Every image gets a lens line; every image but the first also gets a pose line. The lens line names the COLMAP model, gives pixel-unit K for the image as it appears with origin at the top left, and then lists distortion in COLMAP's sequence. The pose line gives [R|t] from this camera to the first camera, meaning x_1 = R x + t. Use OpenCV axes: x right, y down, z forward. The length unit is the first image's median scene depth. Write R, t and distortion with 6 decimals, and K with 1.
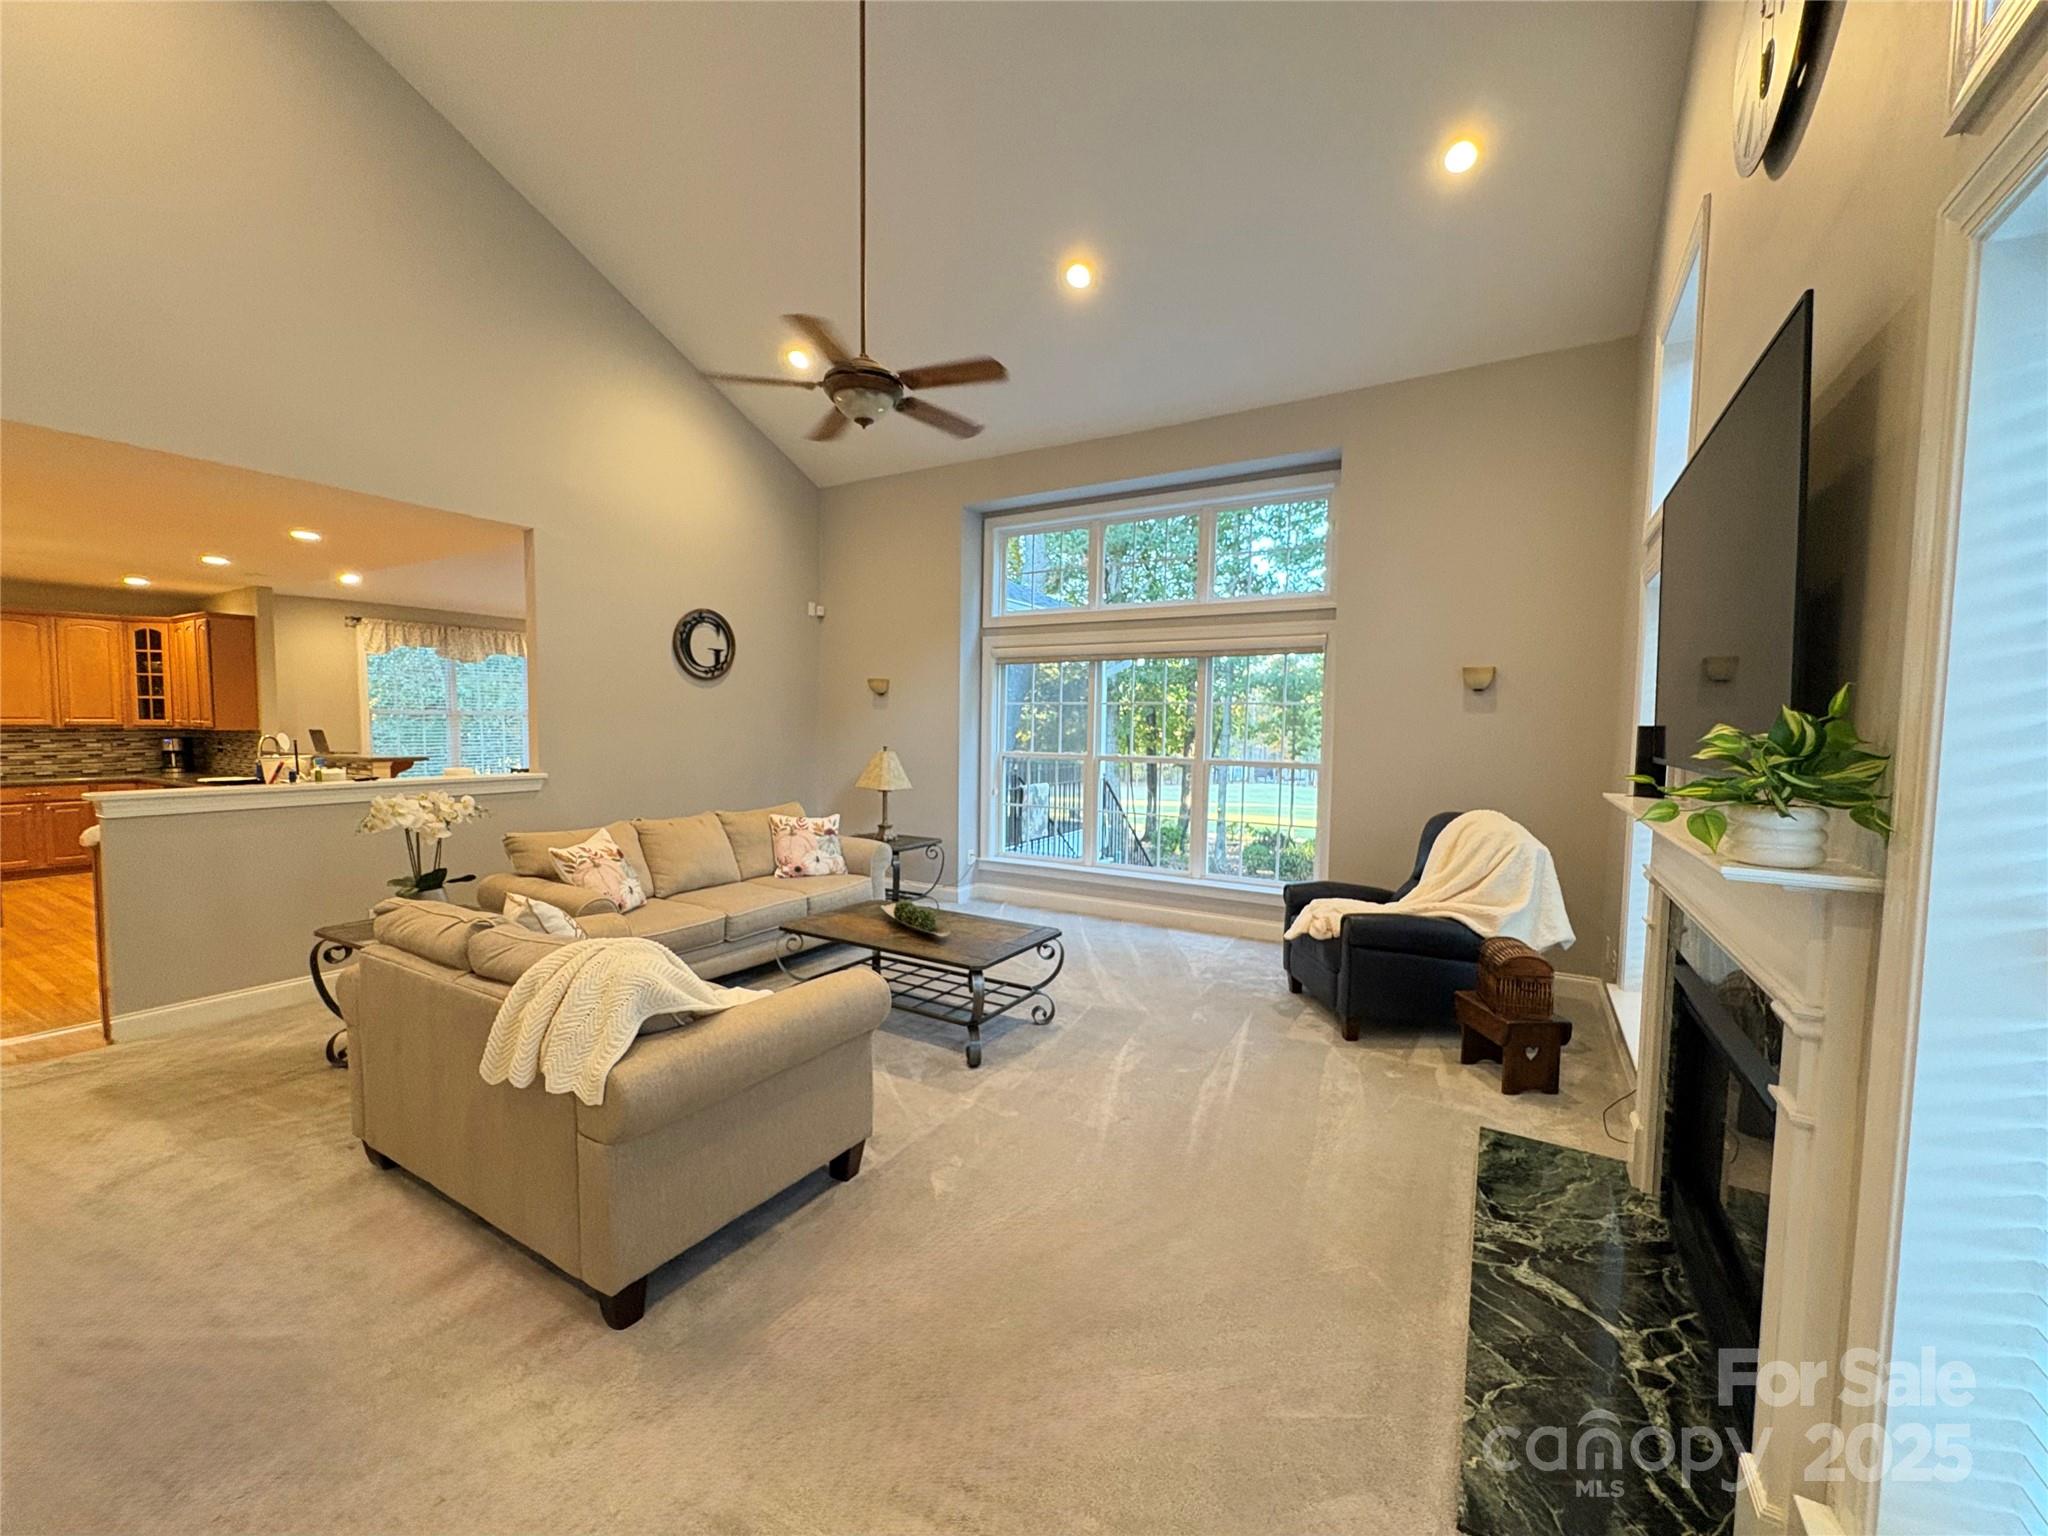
lens RADIAL K [[819.9, 0, 1027.3], [0, 819.9, 769.5], [0, 0, 1]] dist [-0.001121, -0.000321]
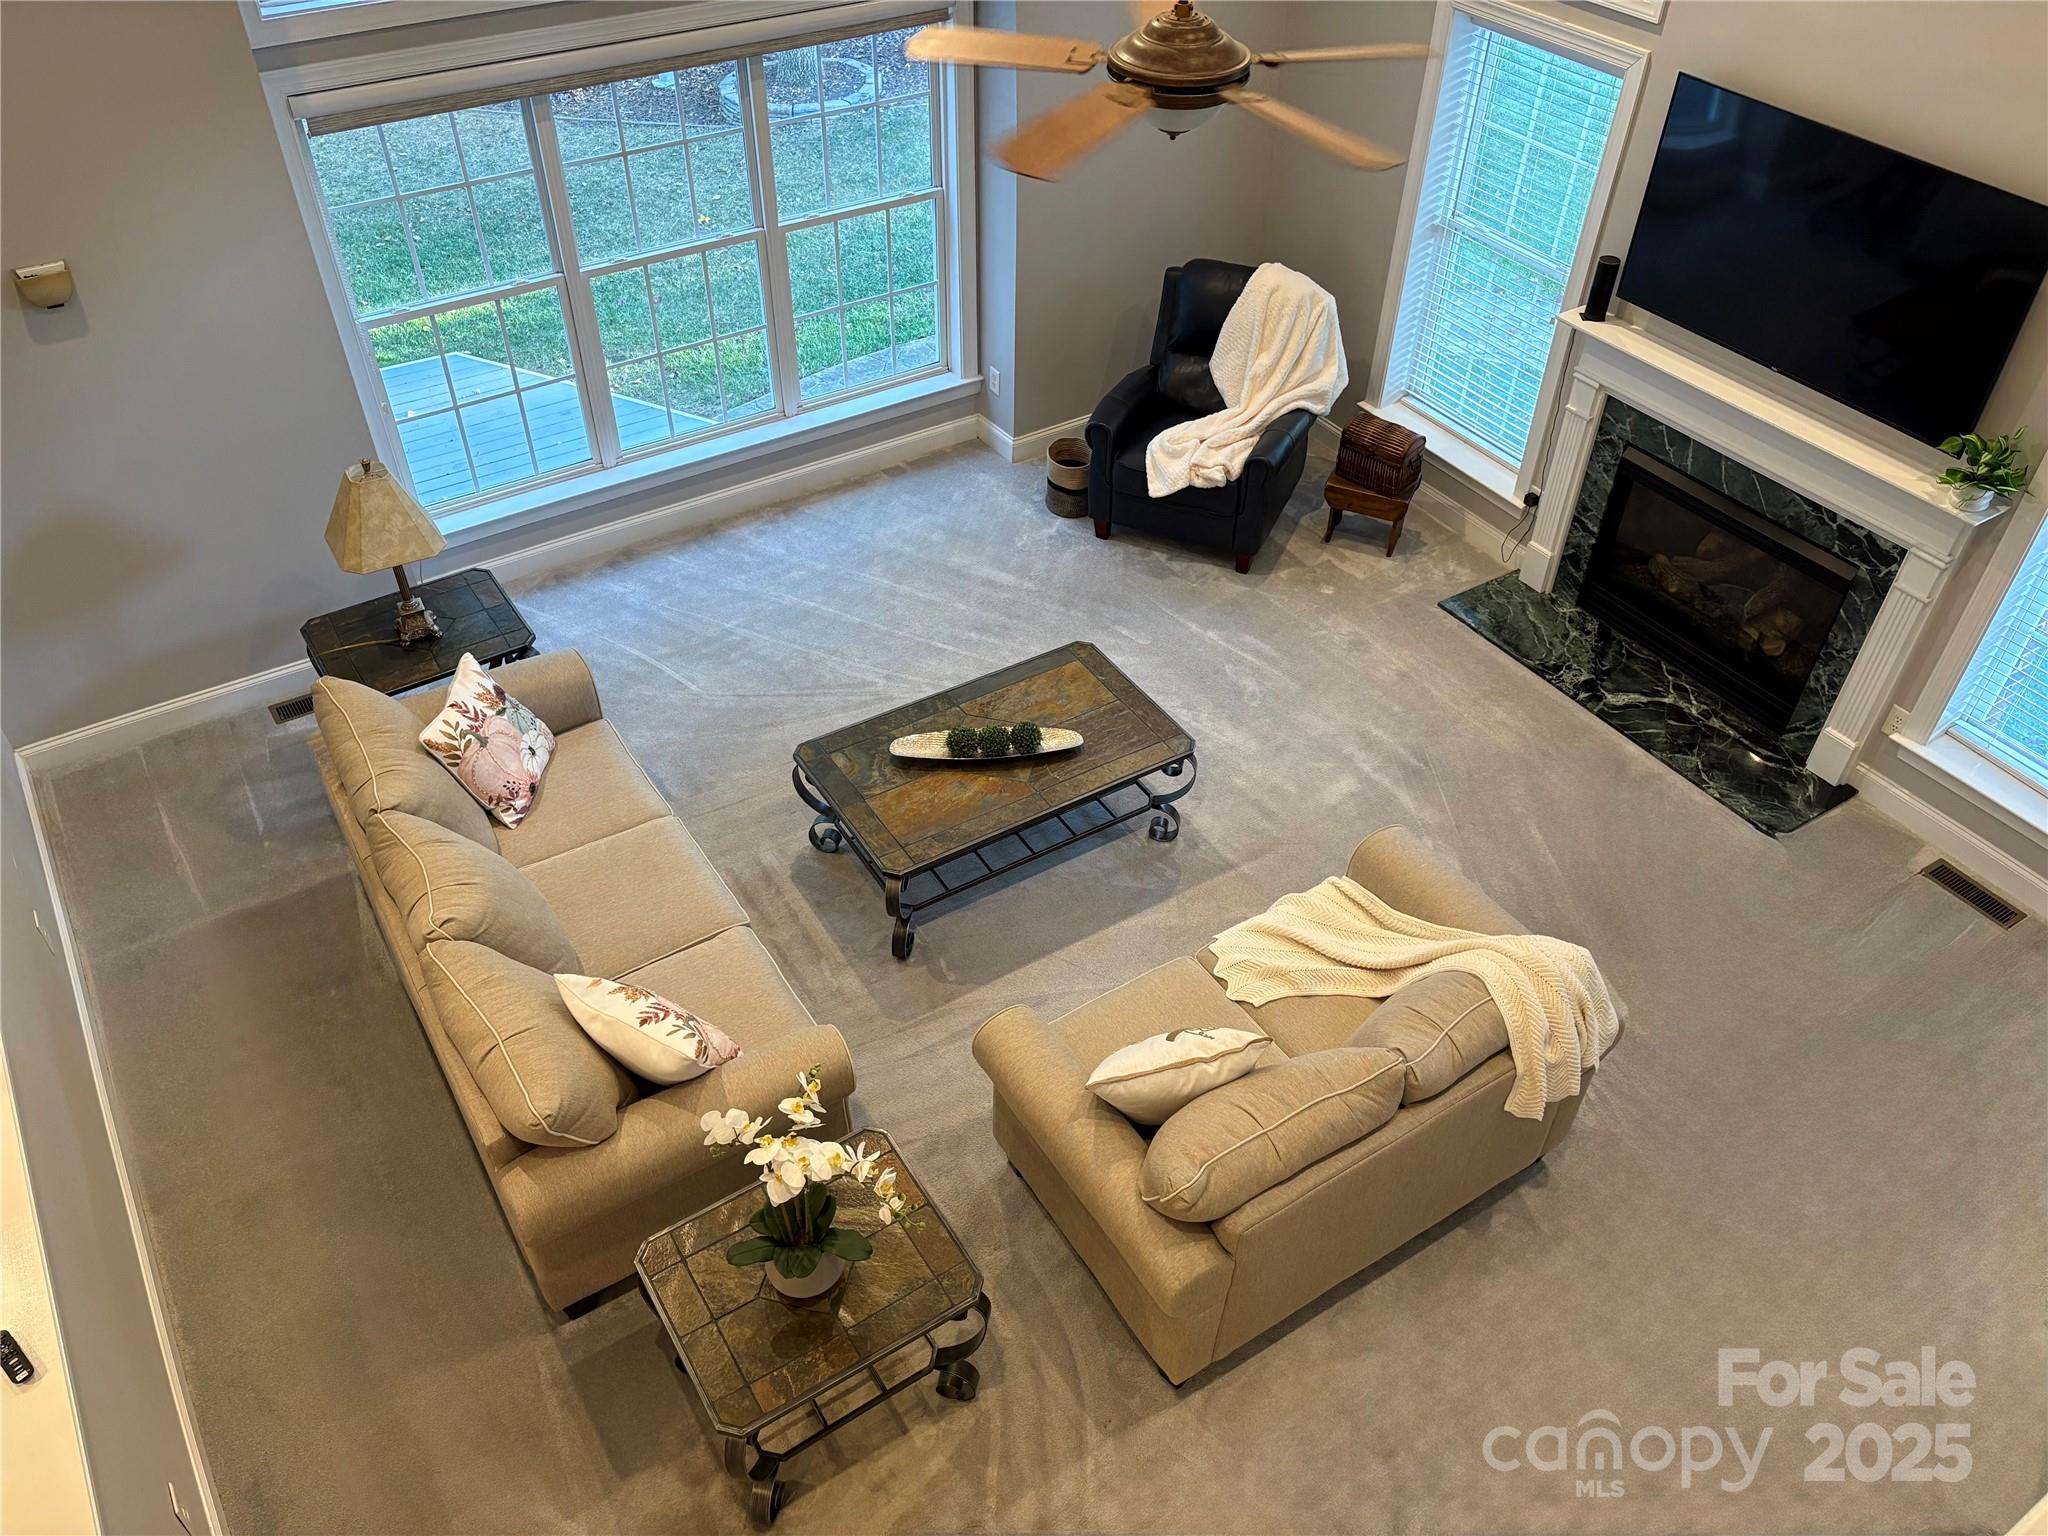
lens RADIAL K [[1541.5, 0, 1022.7], [0, 1541.5, 774.2], [0, 0, 1]] dist [0.004366, 0.000099]
pose [[0.447170, -0.595291, 0.667584, -1.700194], [0.048568, 0.761422, 0.646435, -1.061624], [-0.893130, -0.256643, 0.369397, 0.852740]]
